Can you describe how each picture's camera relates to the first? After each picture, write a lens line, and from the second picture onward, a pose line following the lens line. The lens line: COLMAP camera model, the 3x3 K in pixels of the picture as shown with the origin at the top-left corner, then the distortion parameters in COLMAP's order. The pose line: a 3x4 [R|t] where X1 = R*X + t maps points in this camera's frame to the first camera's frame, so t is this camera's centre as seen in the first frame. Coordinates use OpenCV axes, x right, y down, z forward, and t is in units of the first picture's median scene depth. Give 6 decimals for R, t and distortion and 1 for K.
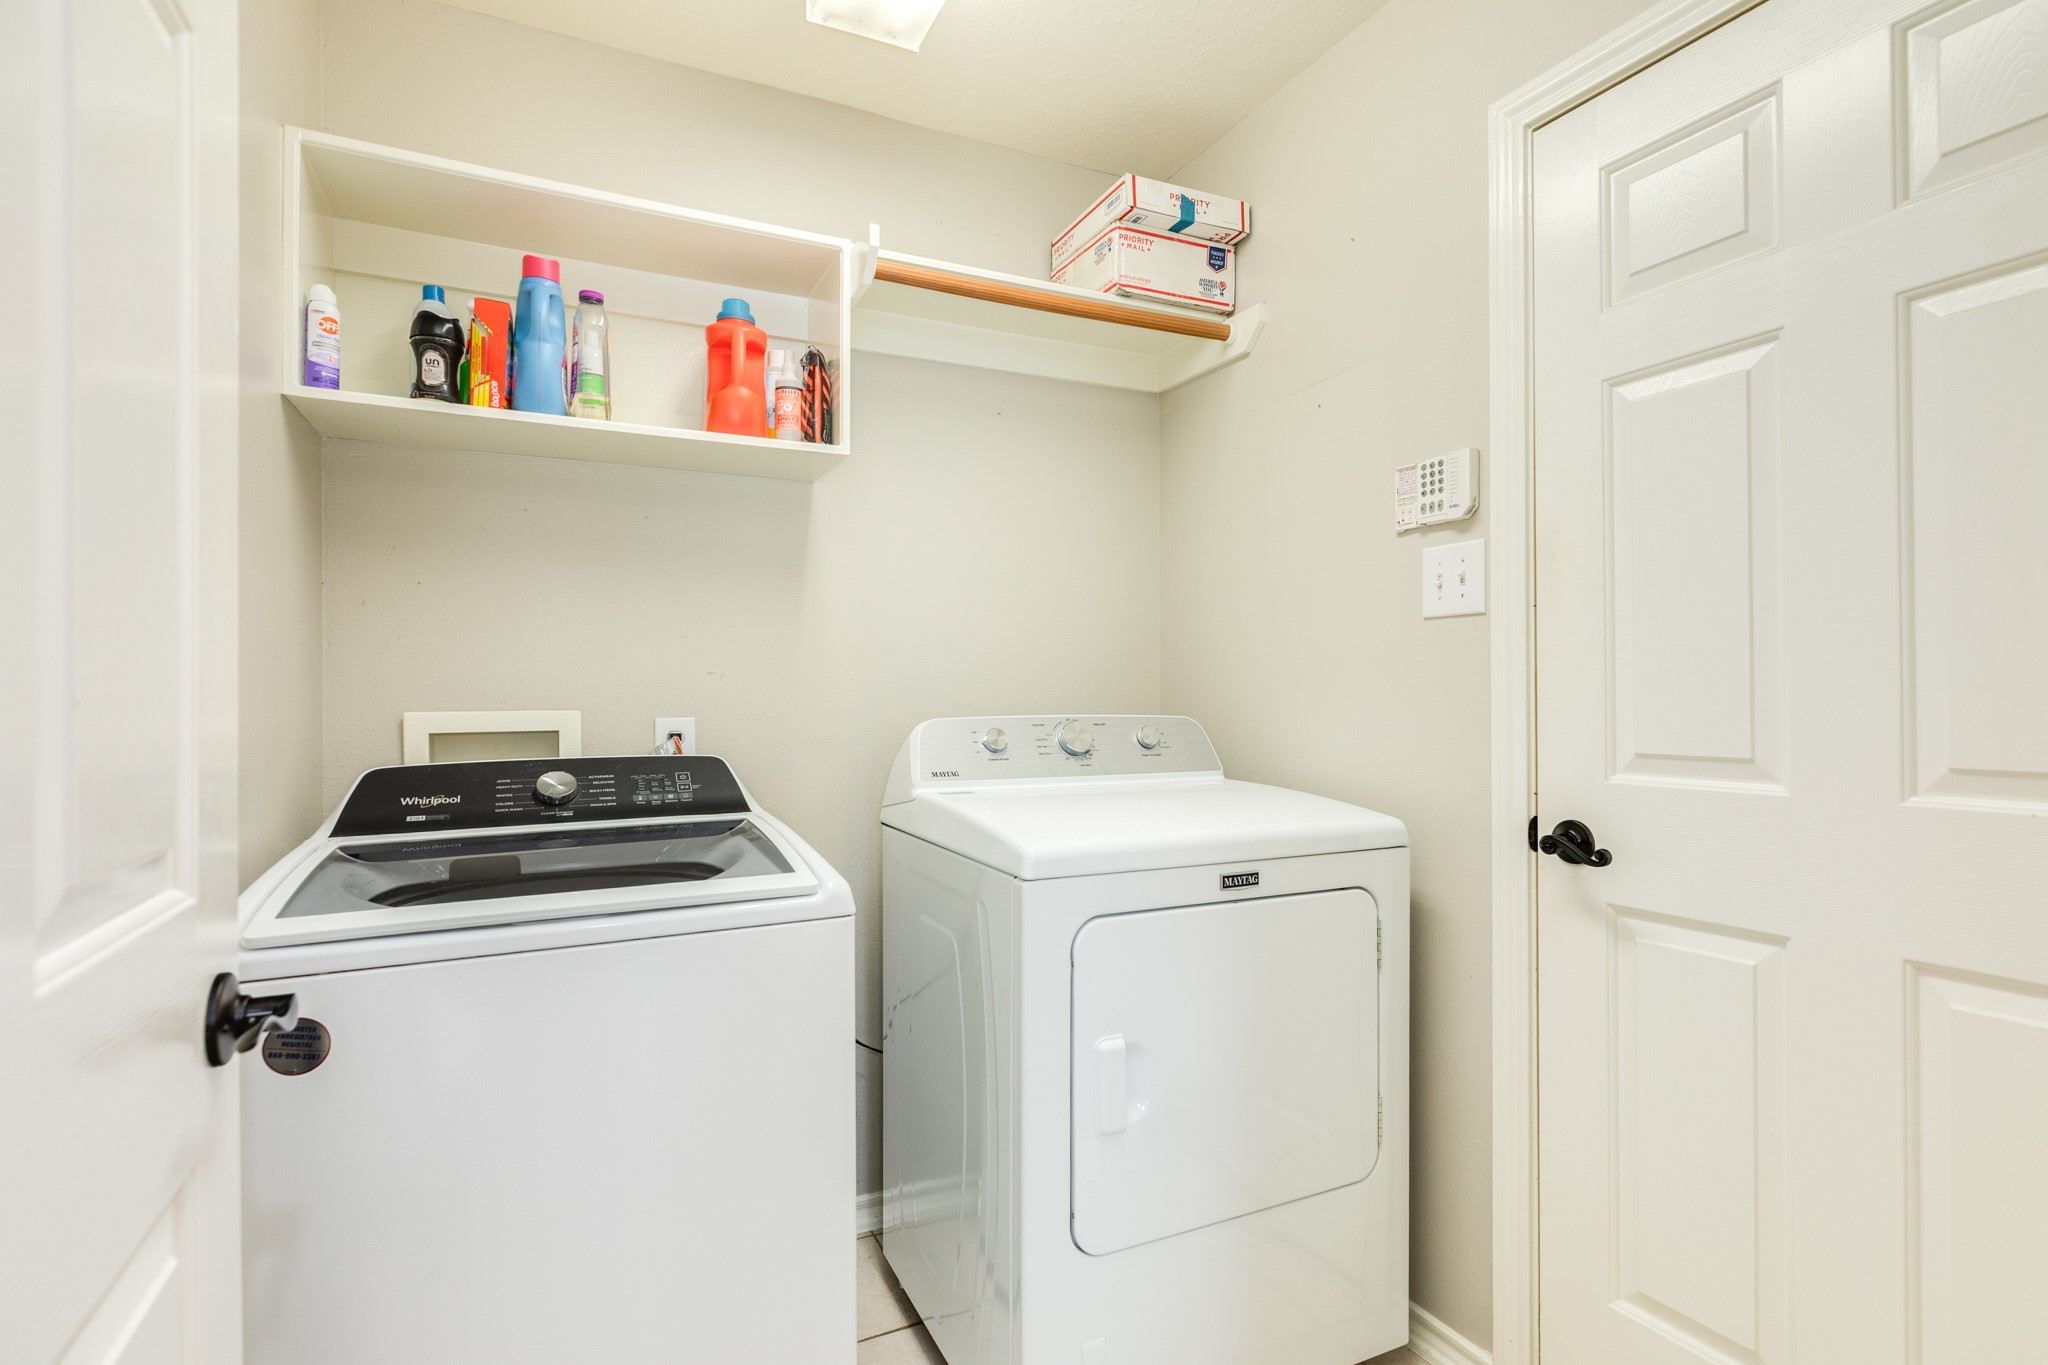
lens RADIAL K [[907.6, 0, 1024.0], [0, 907.6, 682.5], [0, 0, 1]] dist [0.001747, -0.000224]
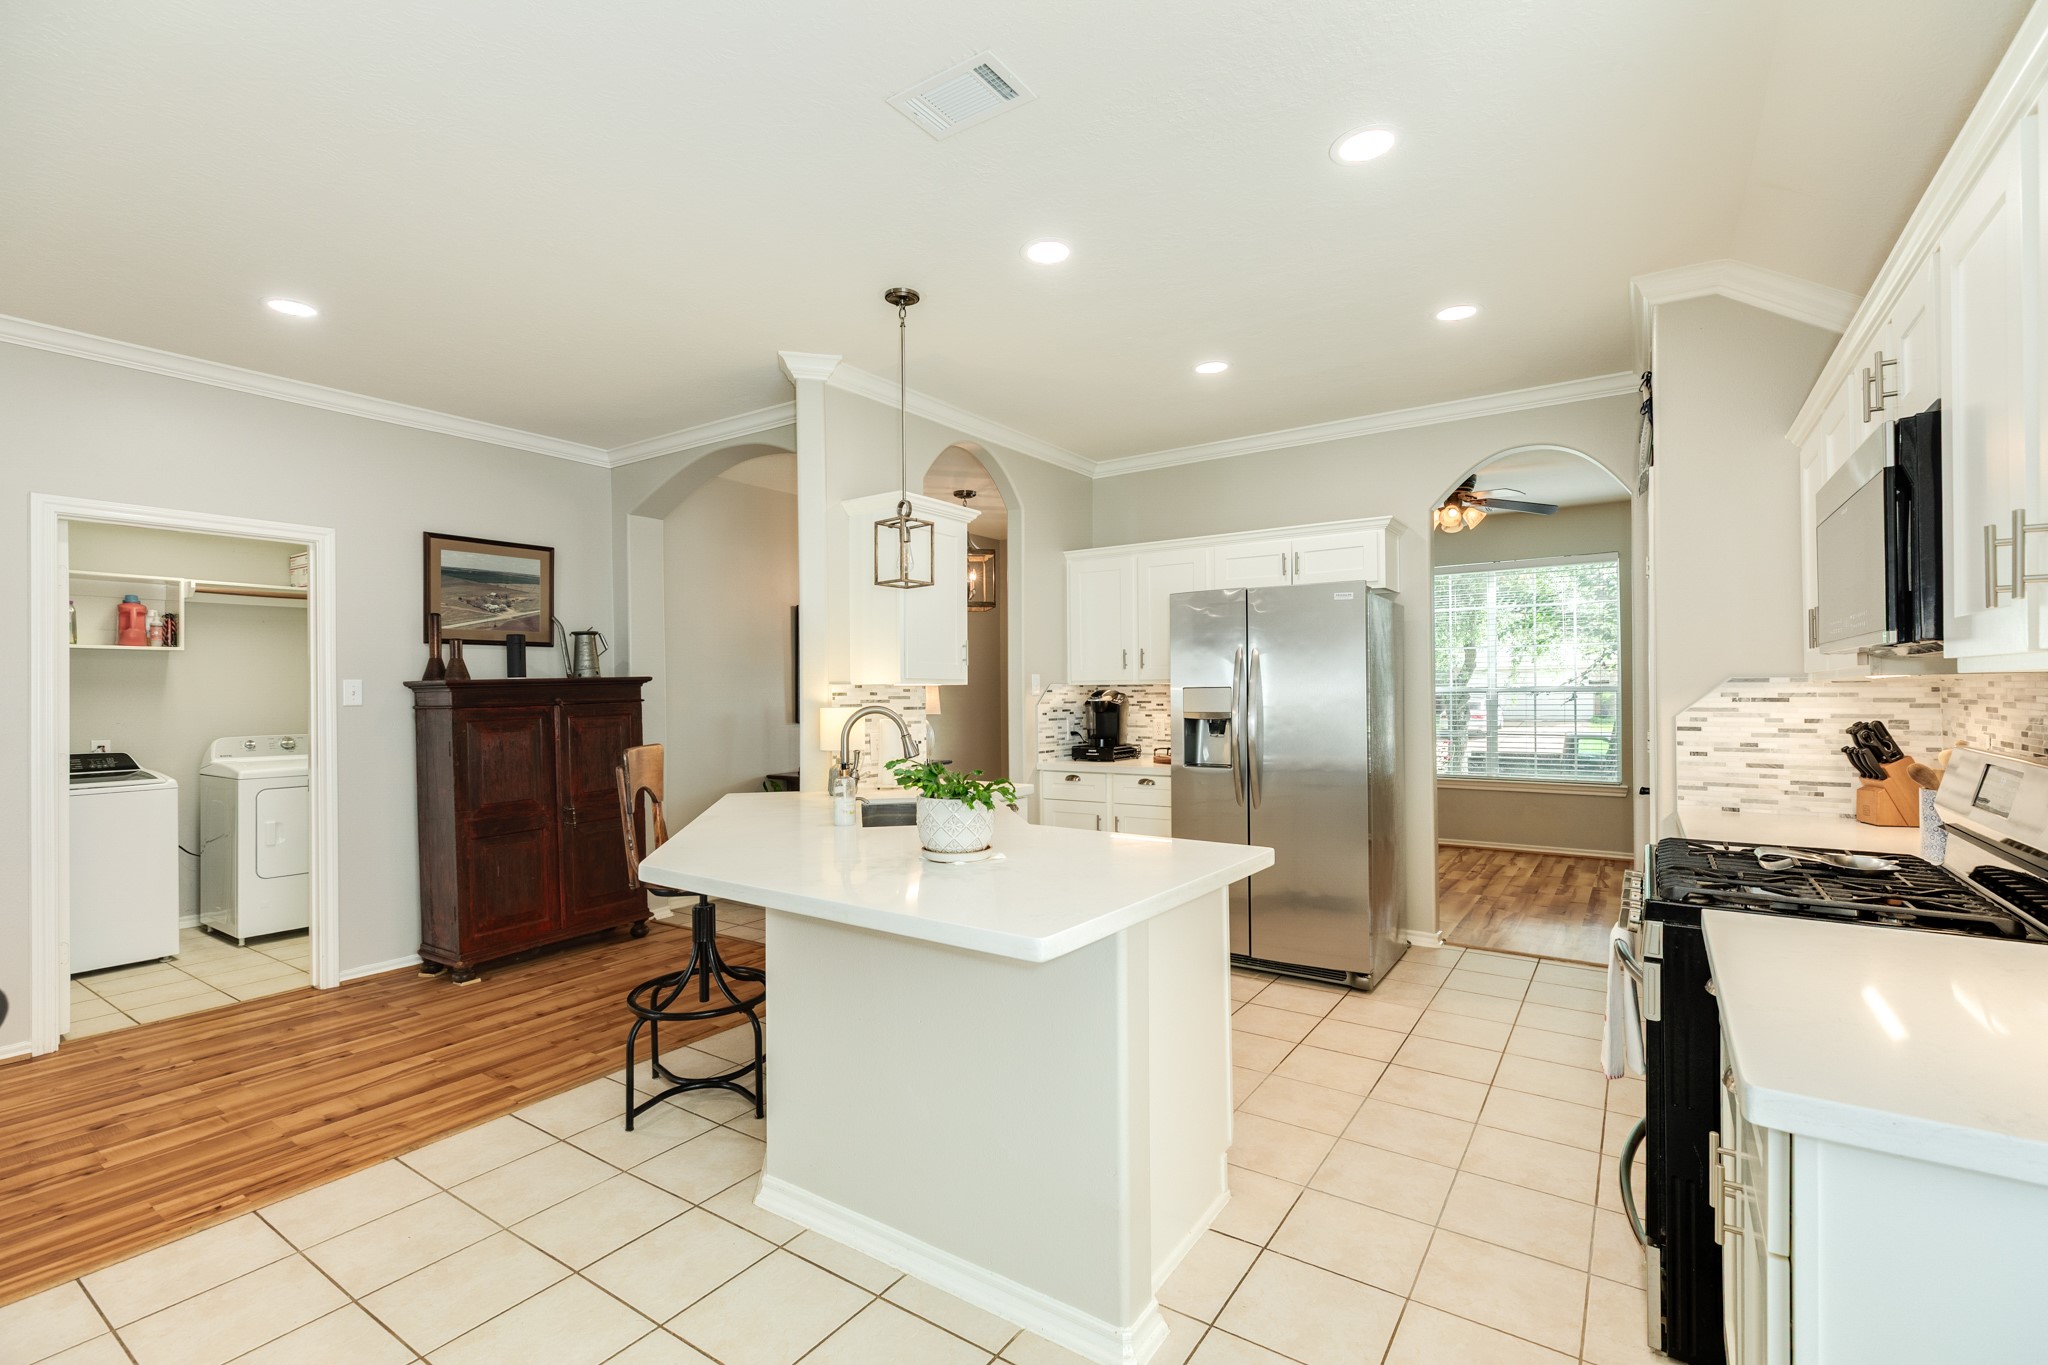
lens RADIAL K [[907.6, 0, 1024.0], [0, 907.6, 682.5], [0, 0, 1]] dist [0.001747, -0.000224]
pose [[0.874294, 0.000119, 0.485397, 0.778319], [0.001642, 0.999994, -0.003204, -0.130316], [-0.485394, 0.003598, 0.874288, -2.975487]]
